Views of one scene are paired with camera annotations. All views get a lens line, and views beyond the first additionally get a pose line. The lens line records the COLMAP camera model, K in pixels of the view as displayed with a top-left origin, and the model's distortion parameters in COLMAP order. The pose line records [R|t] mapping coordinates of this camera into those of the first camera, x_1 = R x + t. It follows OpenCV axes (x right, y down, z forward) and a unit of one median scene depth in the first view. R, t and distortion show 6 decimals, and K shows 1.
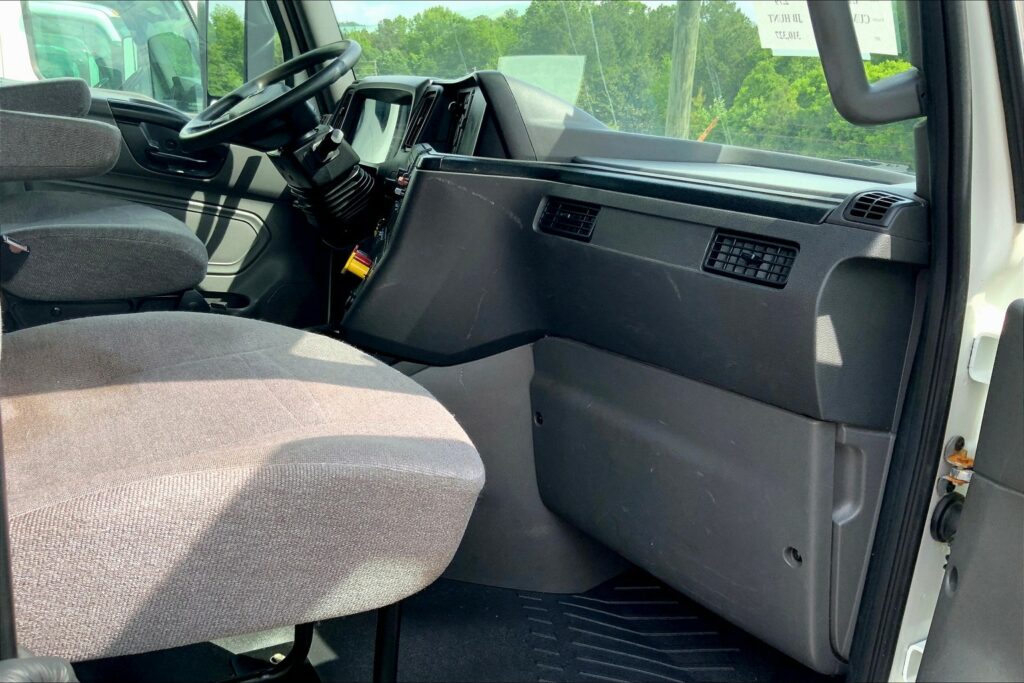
lens RADIAL K [[848.8, 0, 513.6], [0, 848.8, 337.5], [0, 0, 1]] dist [0.063931, -0.126368]
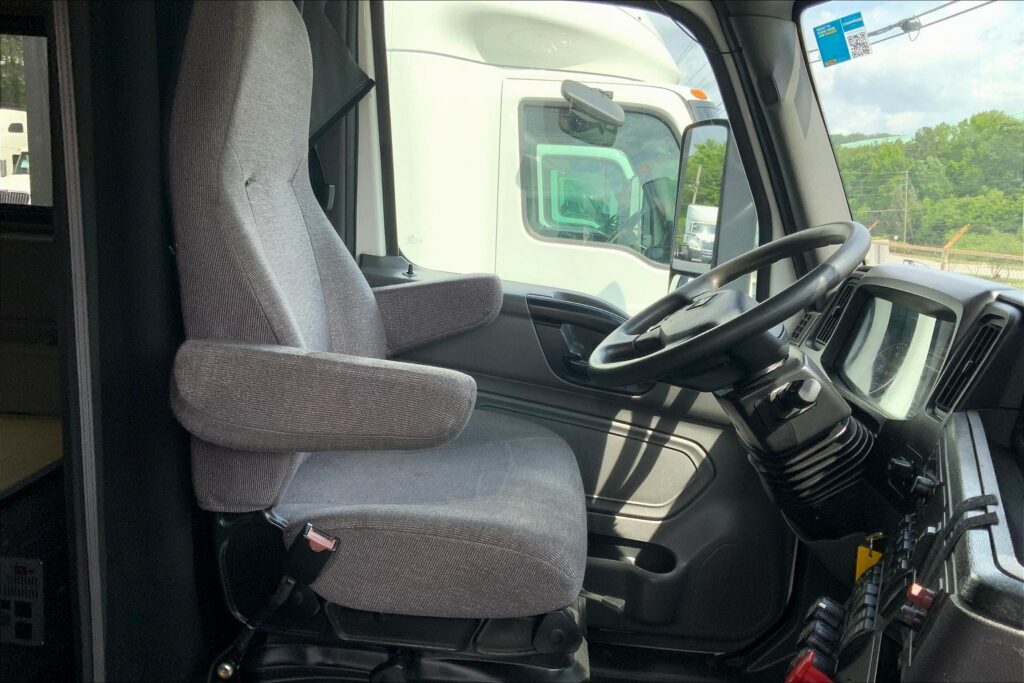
lens RADIAL K [[848.8, 0, 514.8], [0, 848.8, 350.5], [0, 0, 1]] dist [0.063931, -0.126368]
pose [[0.838133, 0.072414, -0.540638, -0.049939], [-0.131763, 0.988674, -0.071843, -0.165660], [0.529312, 0.131450, 0.838182, 0.329309]]
